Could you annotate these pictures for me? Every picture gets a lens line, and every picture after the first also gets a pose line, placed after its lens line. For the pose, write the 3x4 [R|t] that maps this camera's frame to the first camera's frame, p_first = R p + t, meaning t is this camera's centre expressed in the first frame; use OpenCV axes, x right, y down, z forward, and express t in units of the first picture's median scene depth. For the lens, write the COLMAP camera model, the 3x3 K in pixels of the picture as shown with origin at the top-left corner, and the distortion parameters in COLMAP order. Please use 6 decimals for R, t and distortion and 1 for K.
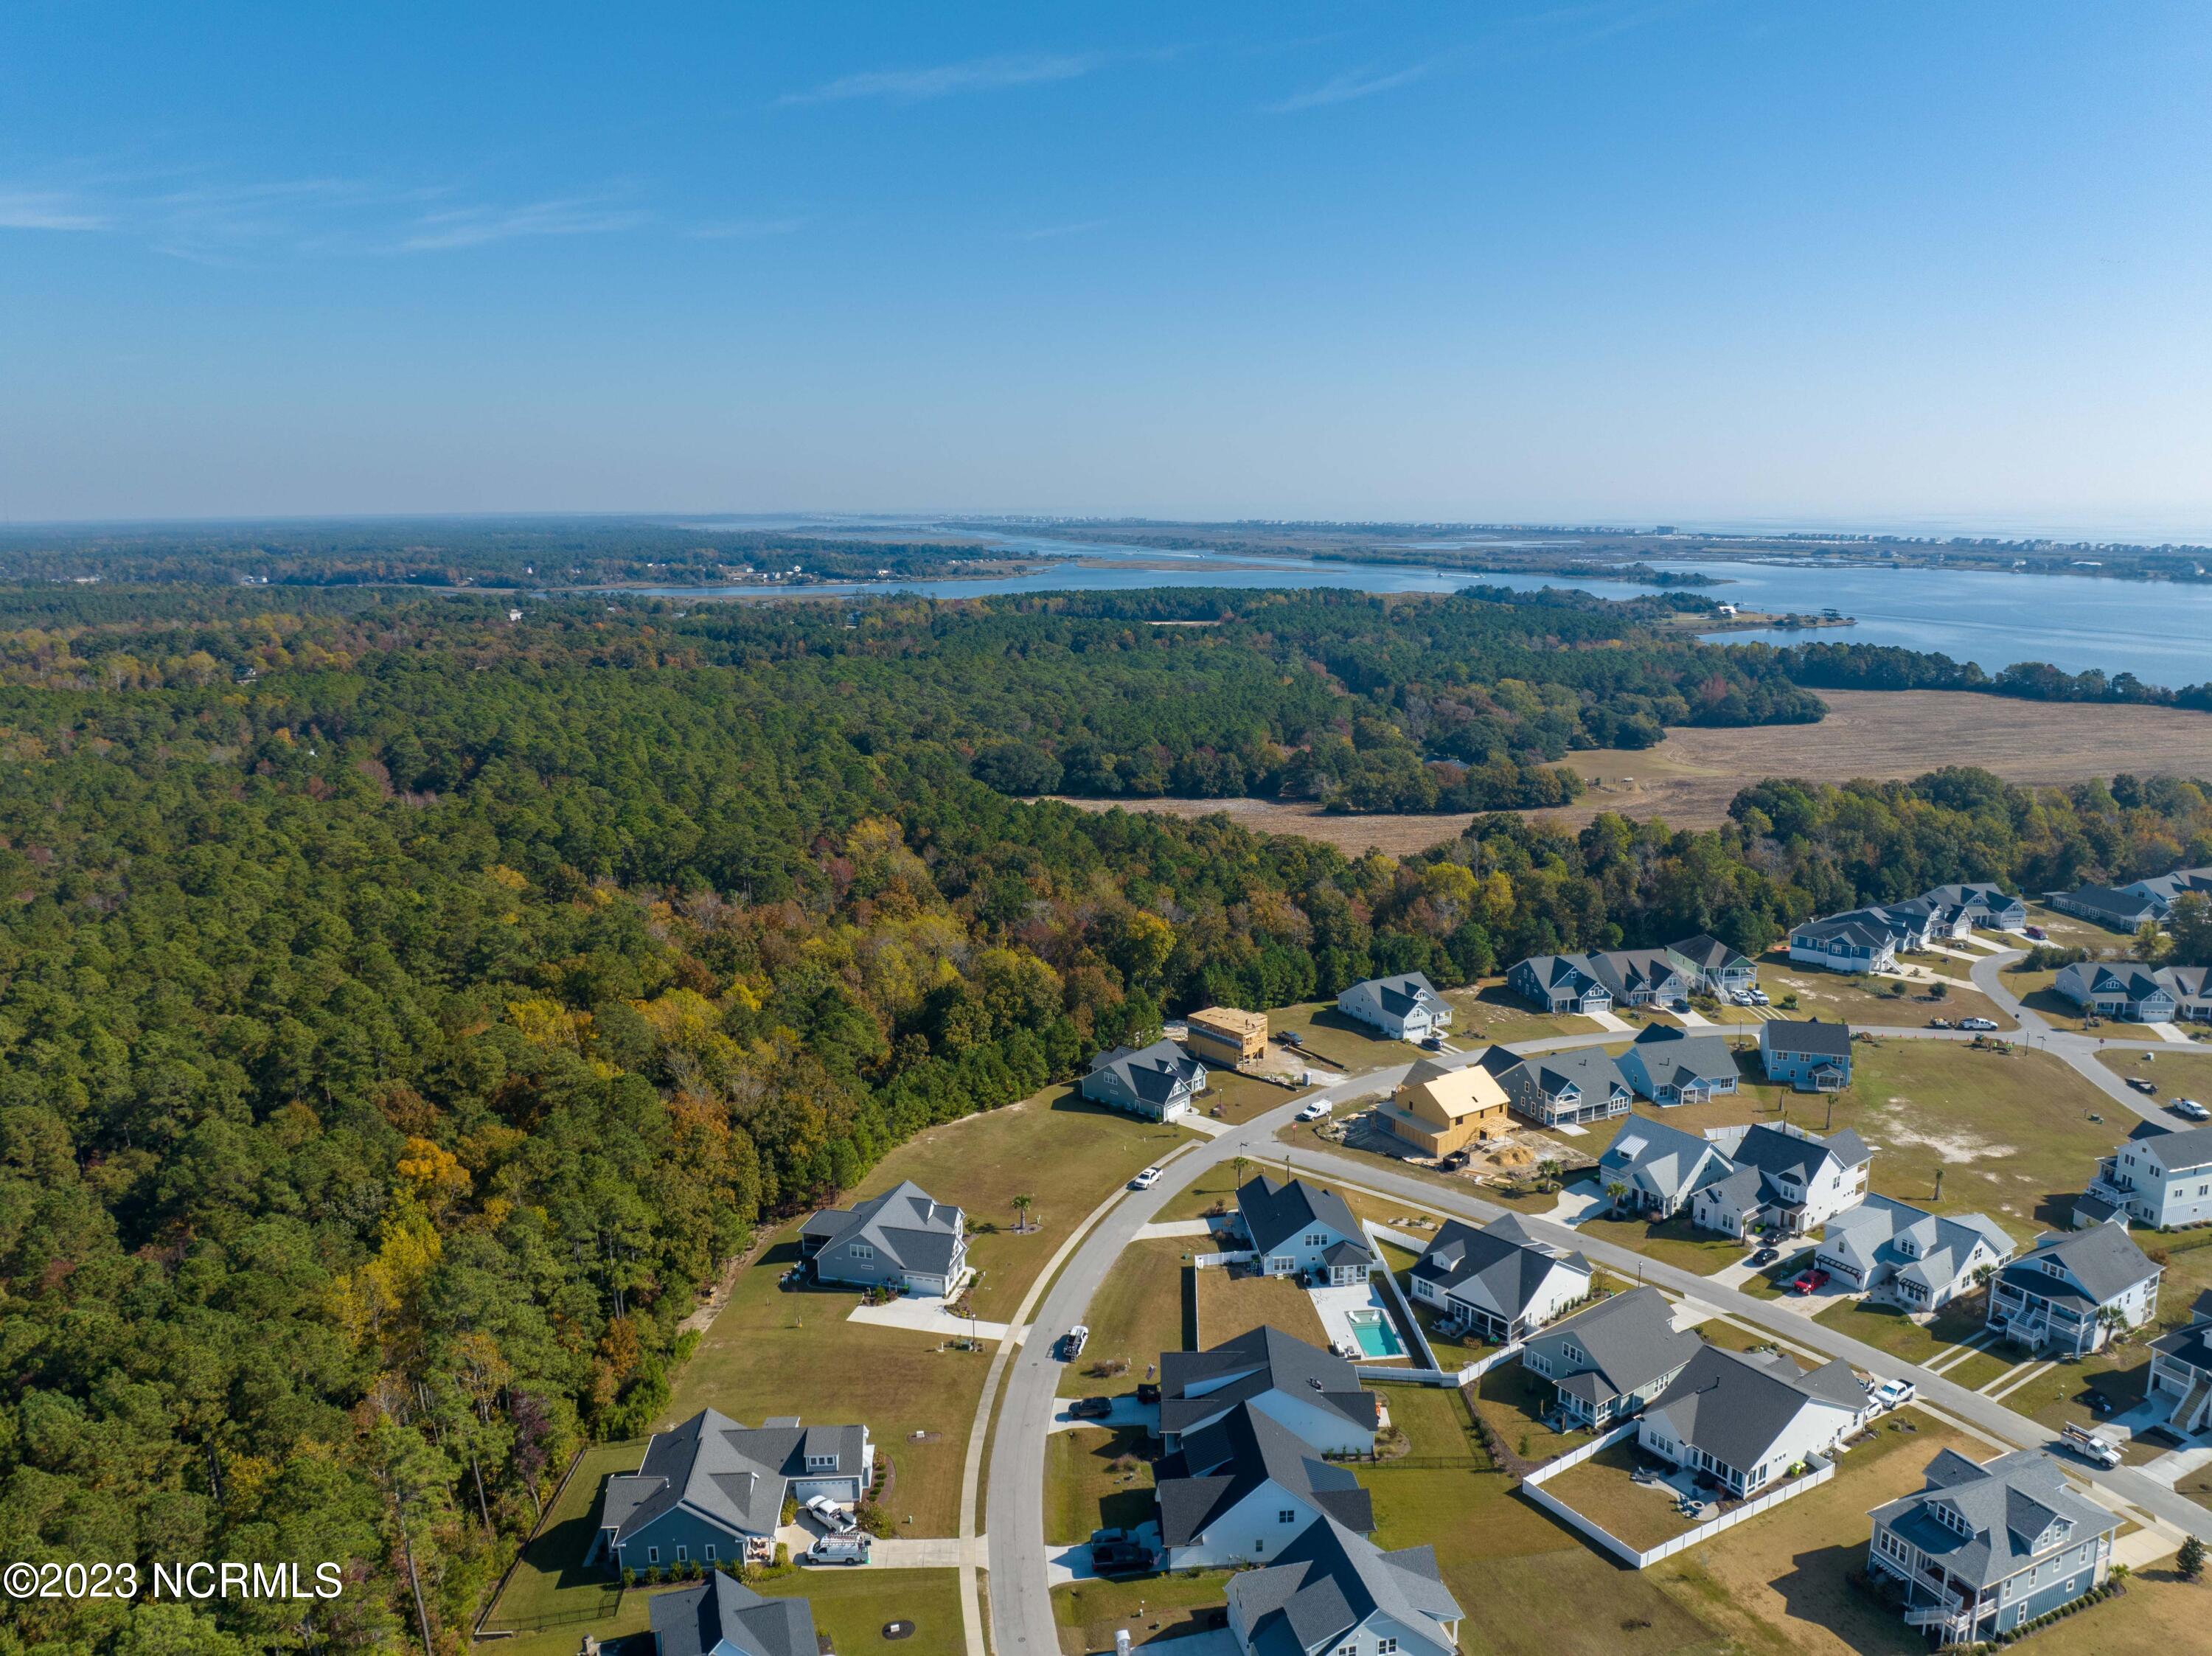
lens RADIAL K [[1577.7, 0, 1107.8], [0, 1577.7, 821.1], [0, 0, 1]] dist [-0.031527, -0.007329]
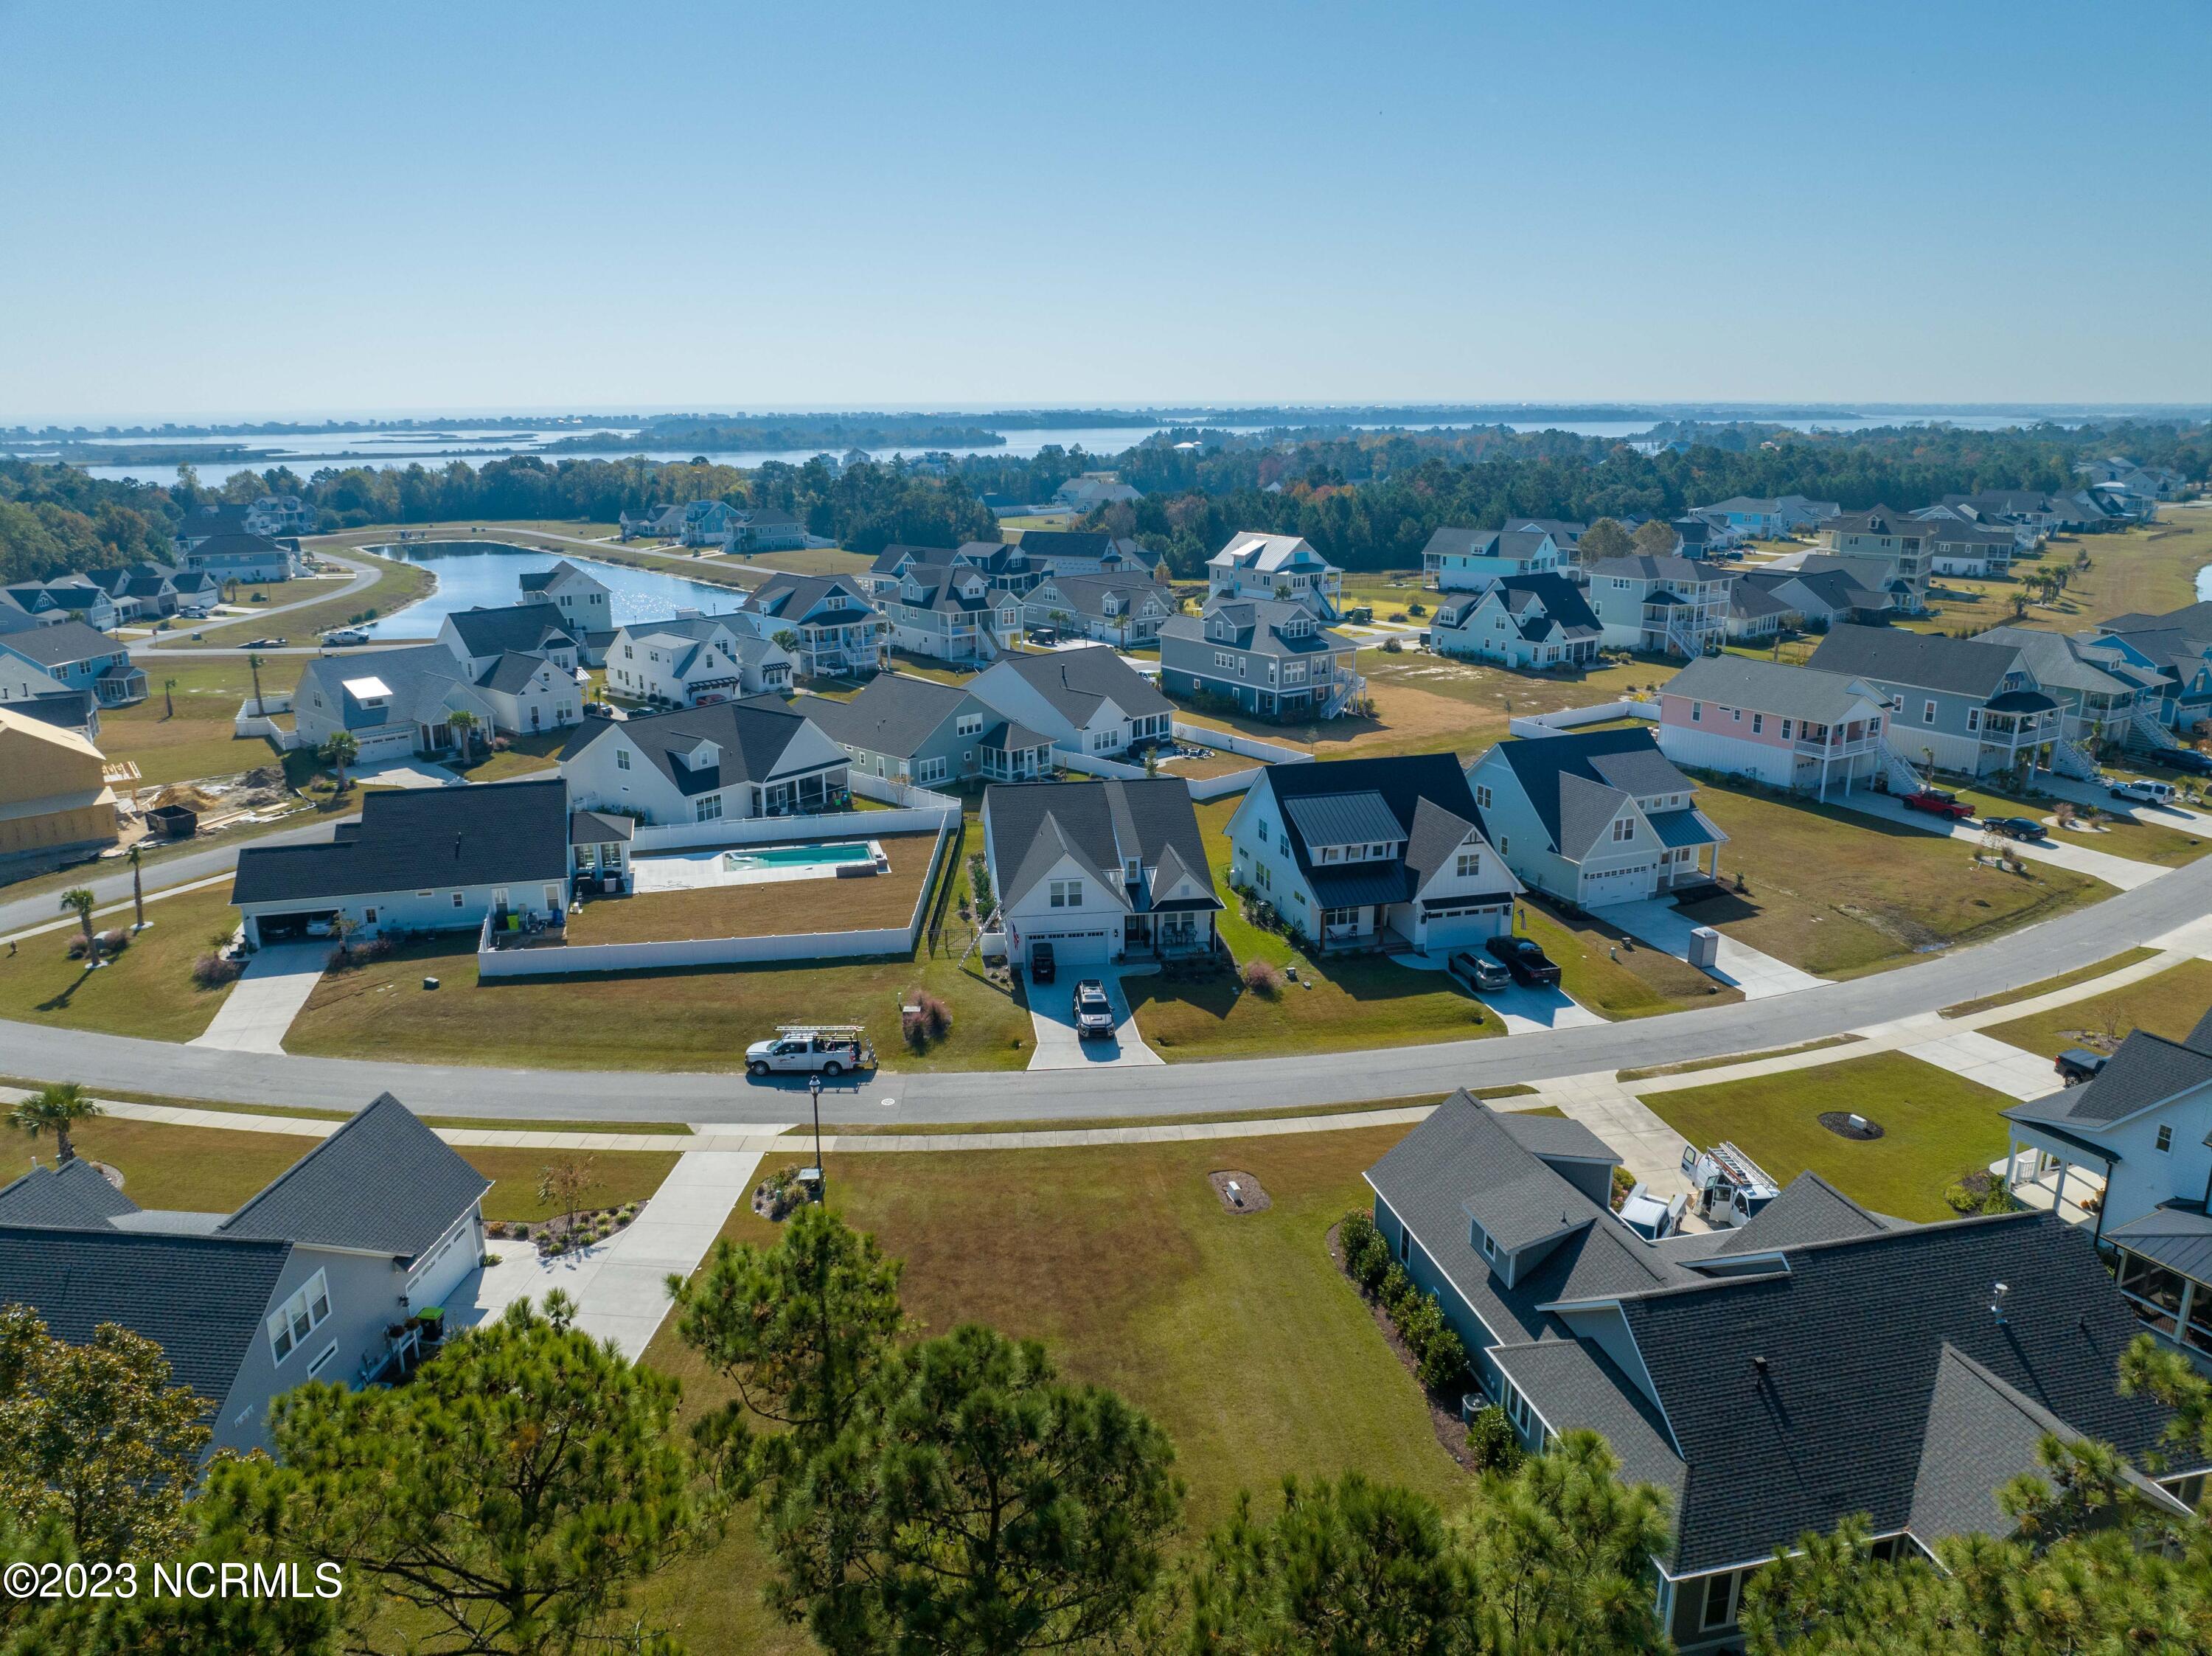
lens RADIAL K [[1557.9, 0, 1110.0], [0, 1557.9, 829.2], [0, 0, 1]] dist [-0.032840, -0.005069]
pose [[-0.166841, -0.253320, 0.952887, -0.356664], [0.205489, 0.936278, 0.284884, 0.146618], [-0.964333, 0.243338, -0.104155, 0.811443]]
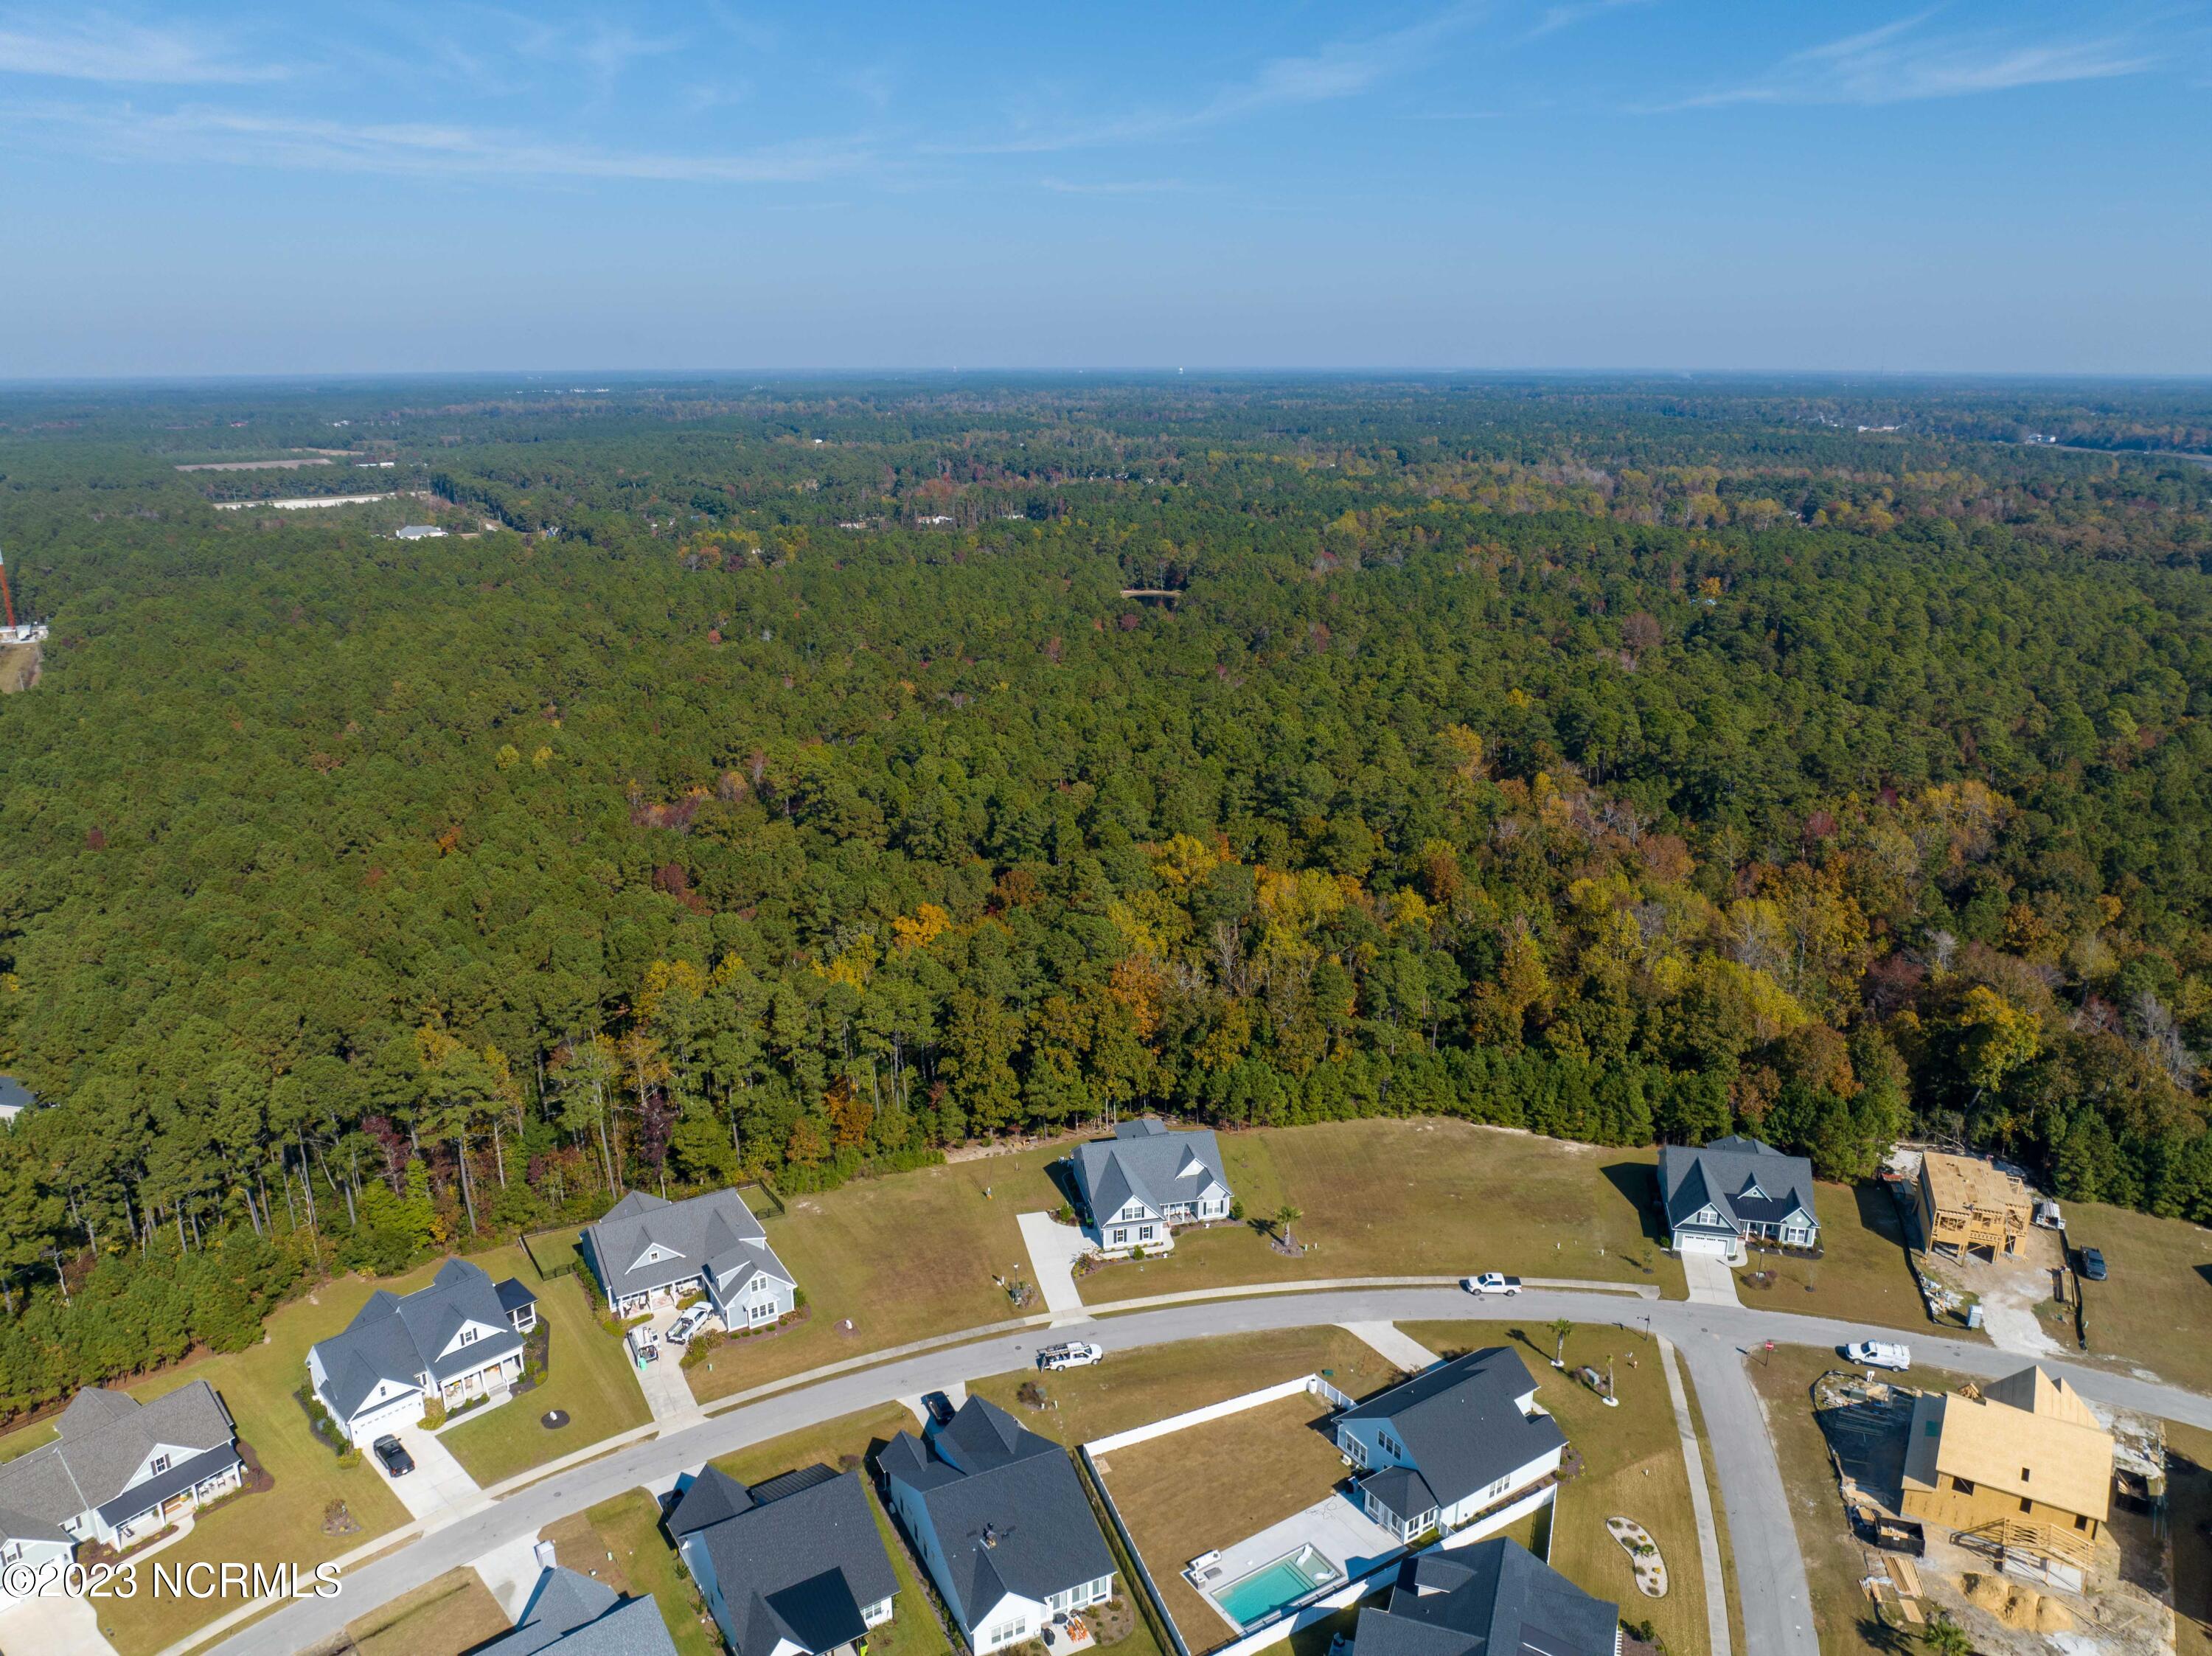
lens RADIAL K [[1562.5, 0, 1106.0], [0, 1562.5, 828.0], [0, 0, 1]] dist [-0.028057, -0.007925]
pose [[0.465008, 0.264124, -0.844989, 0.531548], [-0.182243, 0.962576, 0.200589, -0.098062], [0.866346, 0.060718, 0.495740, 0.496786]]
